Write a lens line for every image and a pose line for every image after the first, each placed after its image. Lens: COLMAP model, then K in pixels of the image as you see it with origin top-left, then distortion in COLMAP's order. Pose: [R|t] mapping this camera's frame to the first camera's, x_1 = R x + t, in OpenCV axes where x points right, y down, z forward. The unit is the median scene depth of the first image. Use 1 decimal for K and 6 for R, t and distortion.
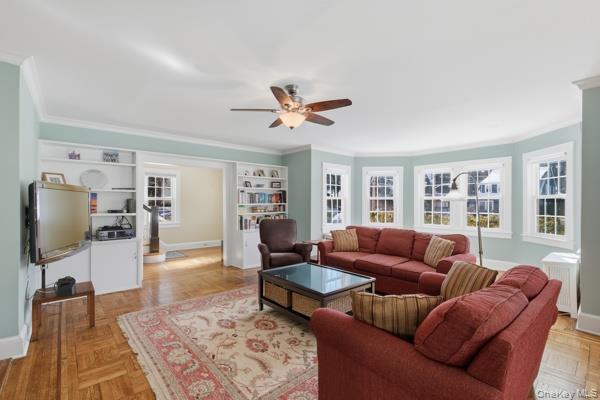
lens RADIAL K [[276.2, 0, 300.0], [0, 276.2, 200.0], [0, 0, 1]] dist [0.014113, 0.000240]
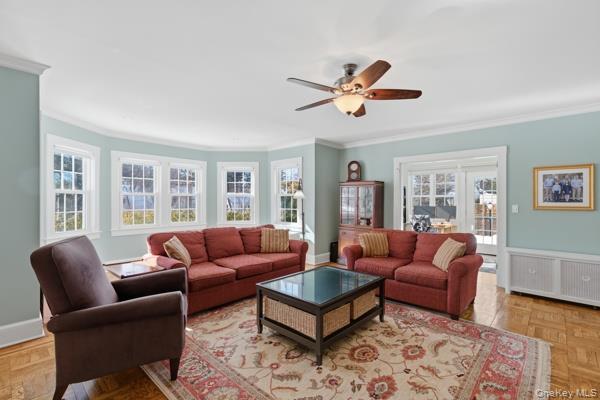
lens RADIAL K [[276.2, 0, 300.0], [0, 276.2, 200.0], [0, 0, 1]] dist [0.014113, 0.000240]
pose [[-0.113315, -0.006949, 0.993535, -0.916993], [-0.014871, 0.999875, 0.005297, 0.003014], [-0.993448, -0.014174, -0.113404, 1.305554]]
